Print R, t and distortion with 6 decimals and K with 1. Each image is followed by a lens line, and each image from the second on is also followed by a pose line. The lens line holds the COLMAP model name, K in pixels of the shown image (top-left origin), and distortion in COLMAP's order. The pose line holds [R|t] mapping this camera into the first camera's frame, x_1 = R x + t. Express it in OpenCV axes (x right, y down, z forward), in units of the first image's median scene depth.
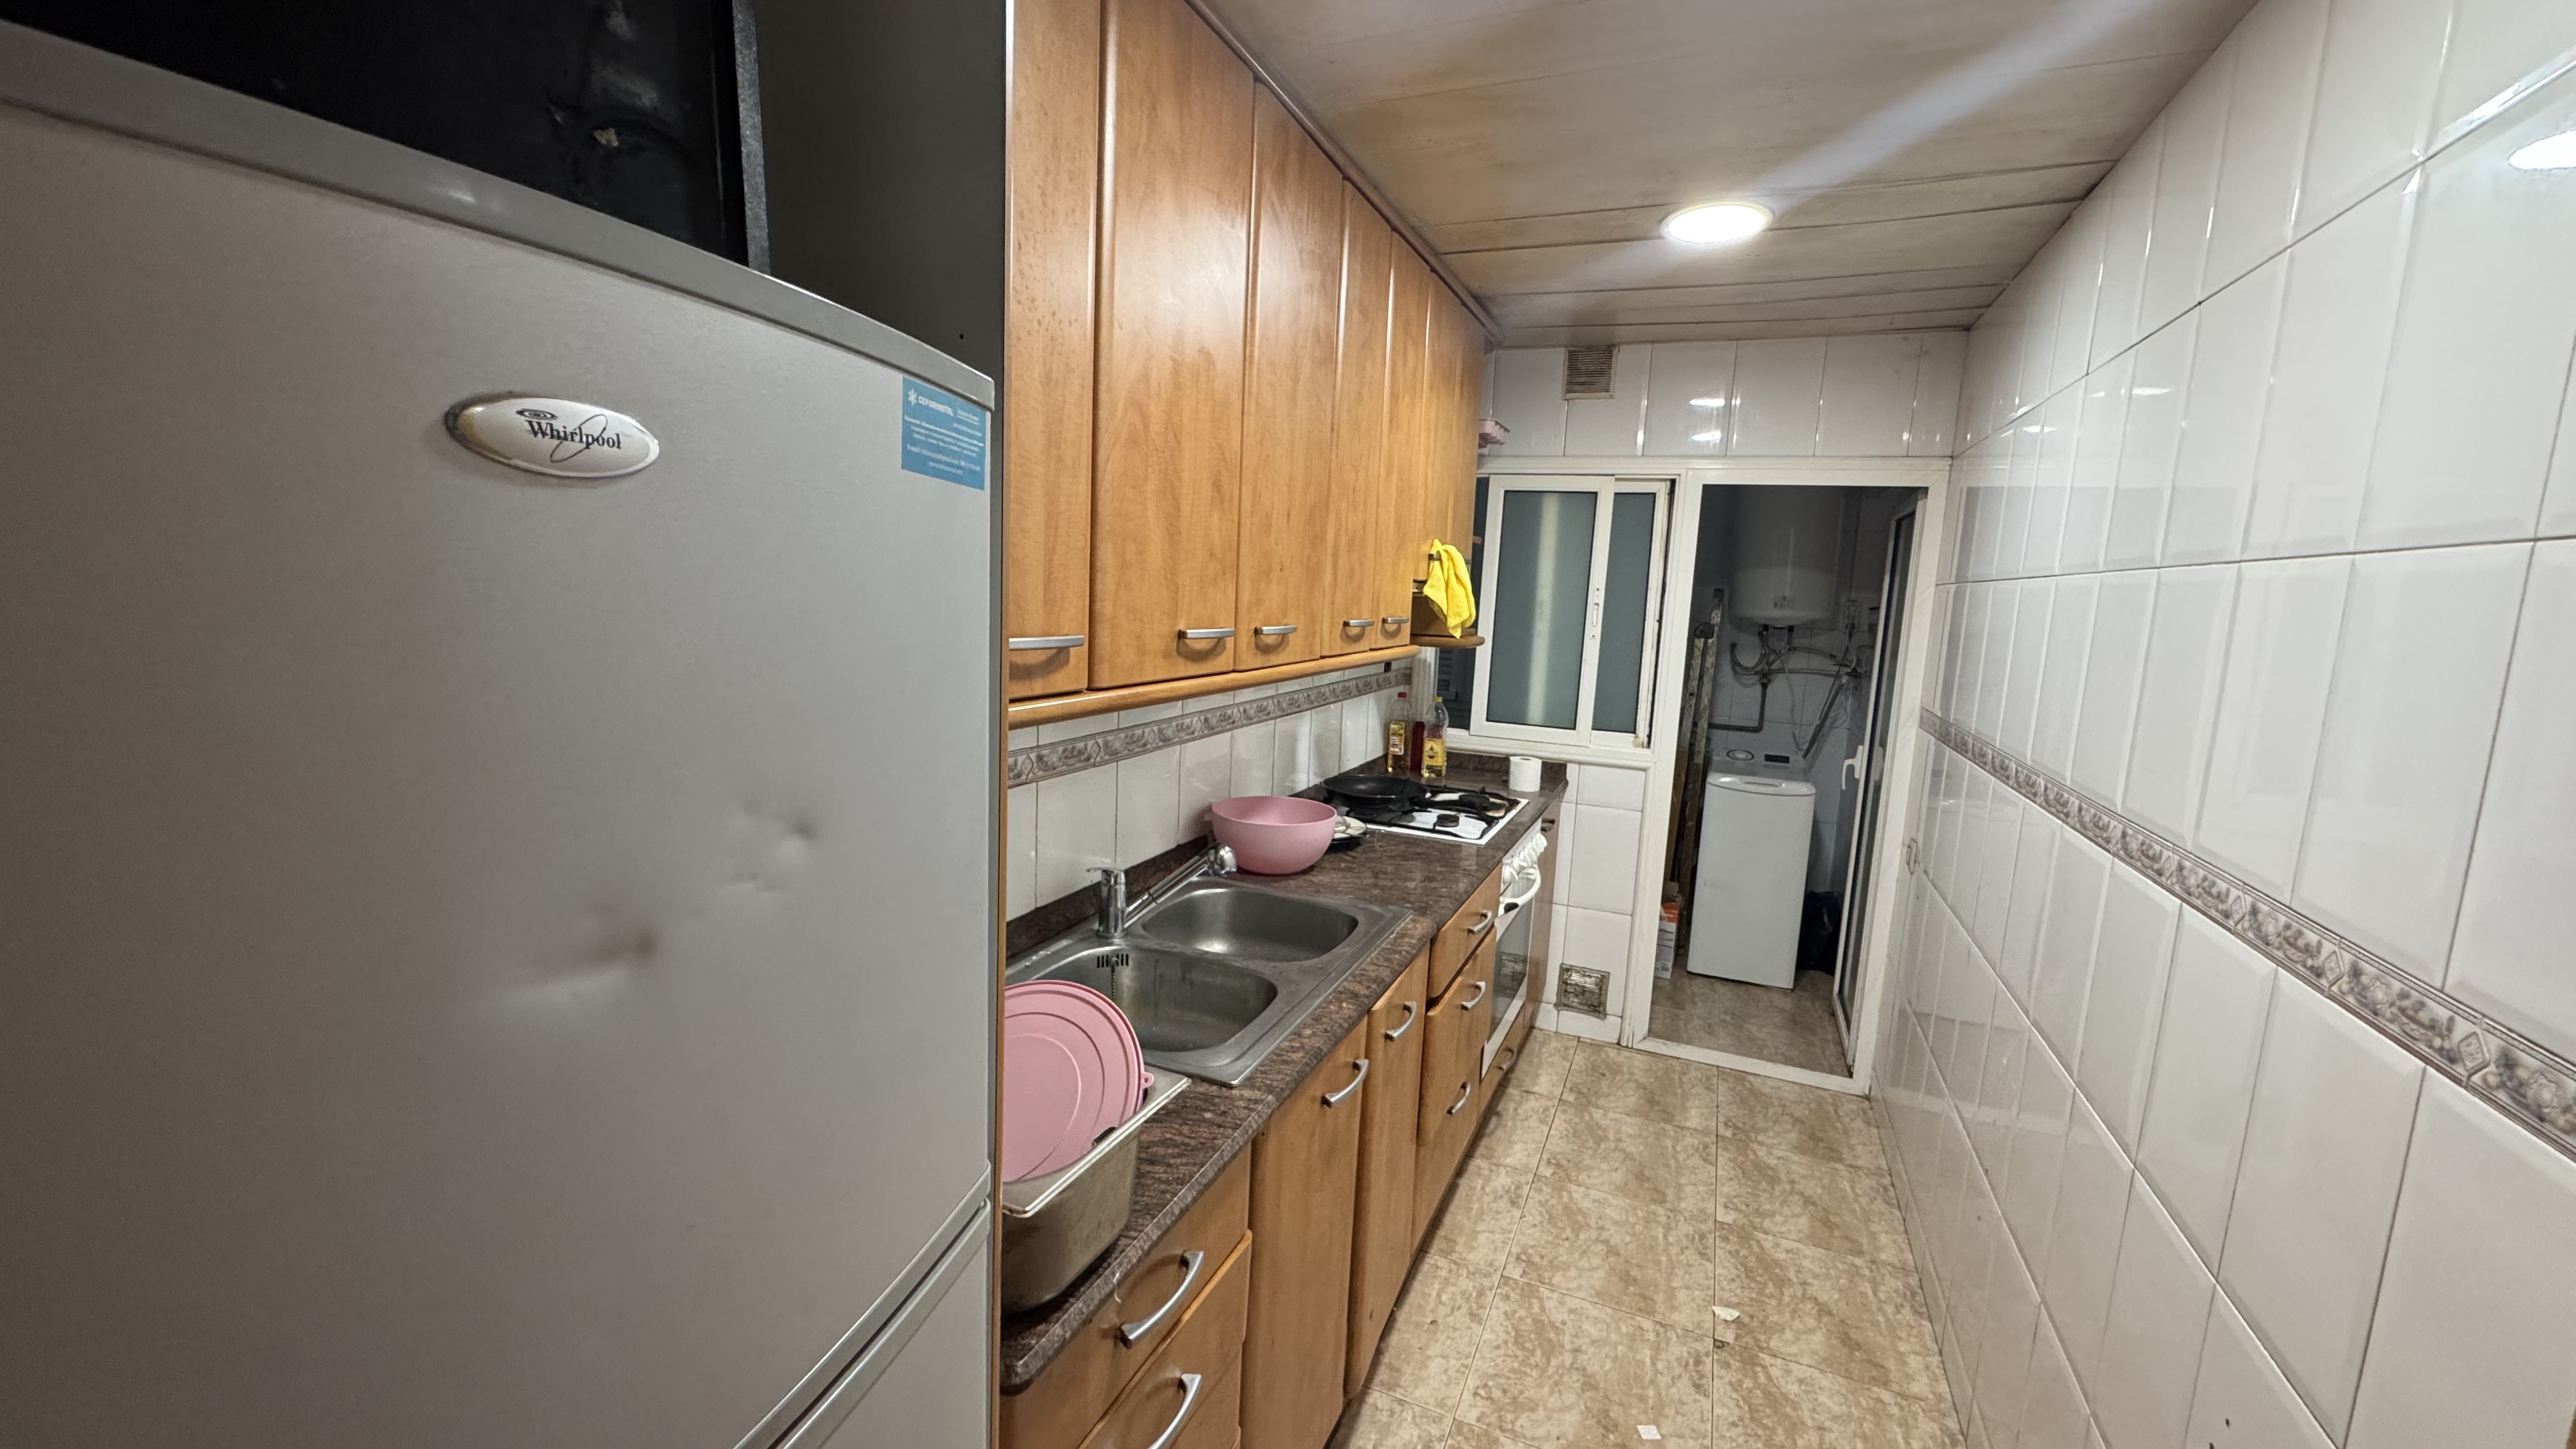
lens RADIAL K [[1016.5, 0, 1288.0], [0, 1016.5, 728.9], [0, 0, 1]] dist [-0.001515, 0.000780]
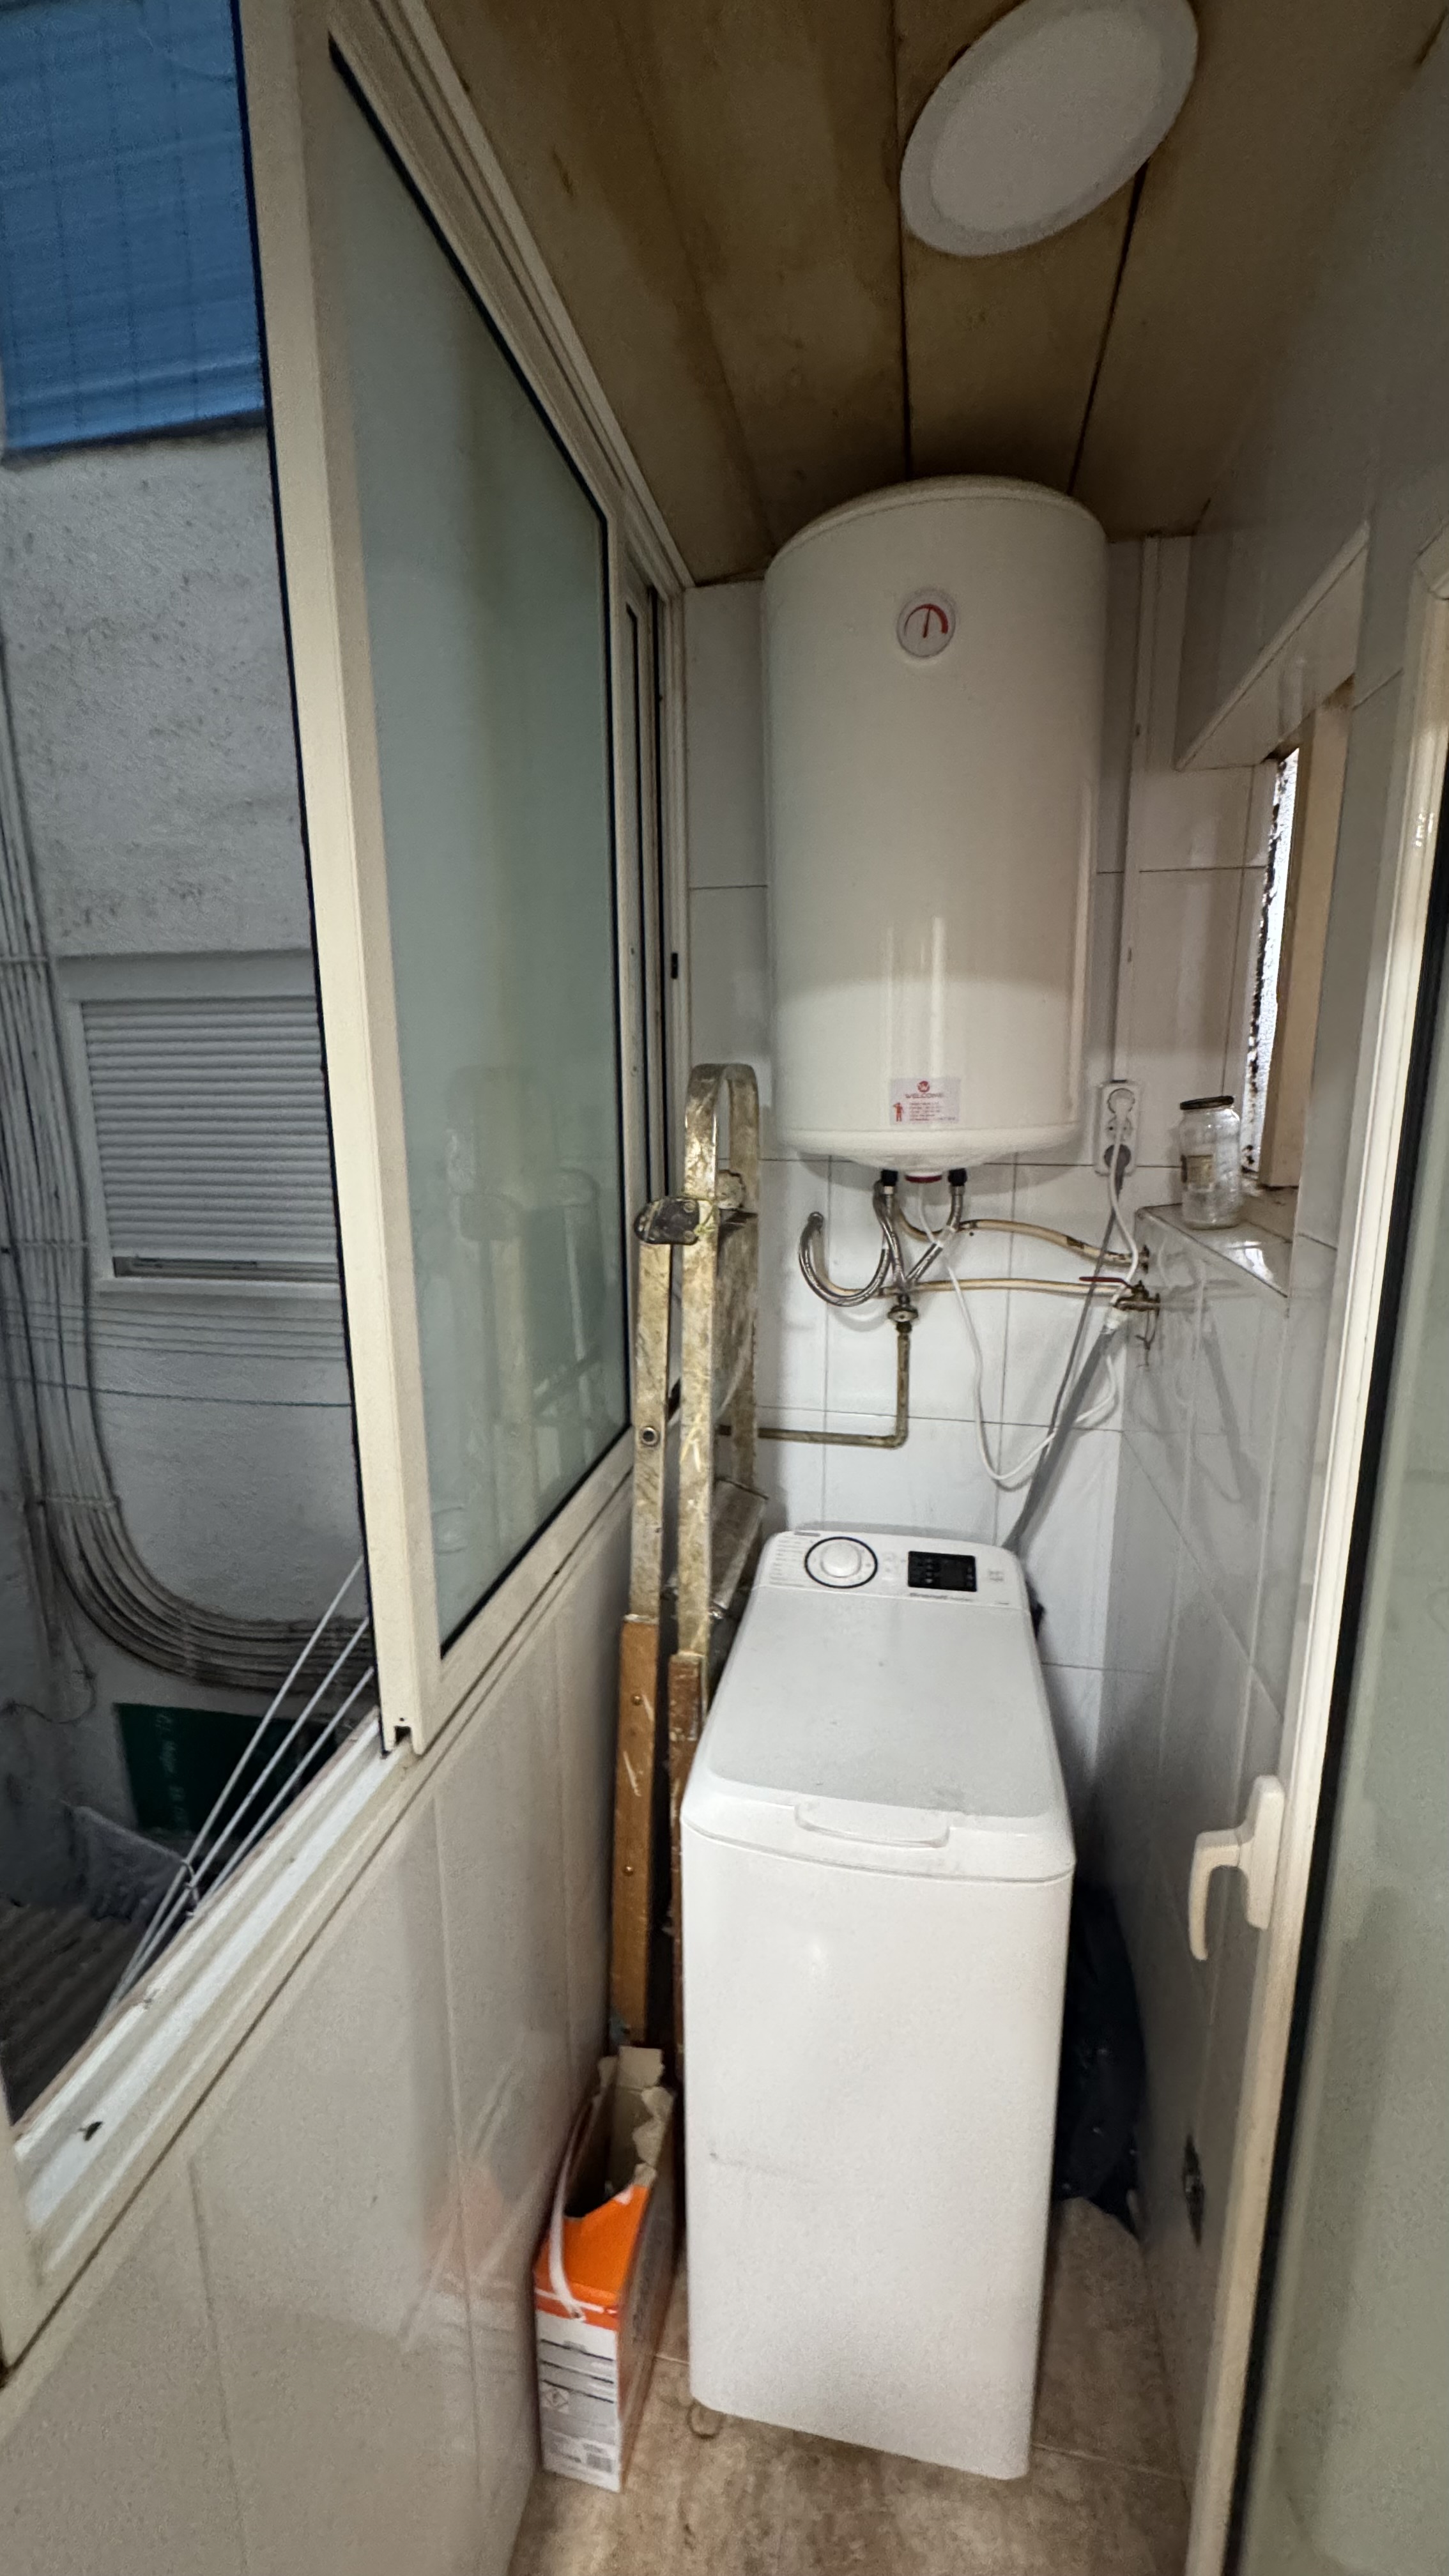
lens RADIAL K [[1016.5, 0, 729.2], [0, 1016.5, 1298.9], [0, 0, 1]] dist [-0.001515, 0.000780]
pose [[0.975116, -0.095096, 0.200263, 0.572548], [0.079491, 0.993240, 0.084587, -0.151458], [-0.206953, -0.066563, 0.976084, 1.119568]]
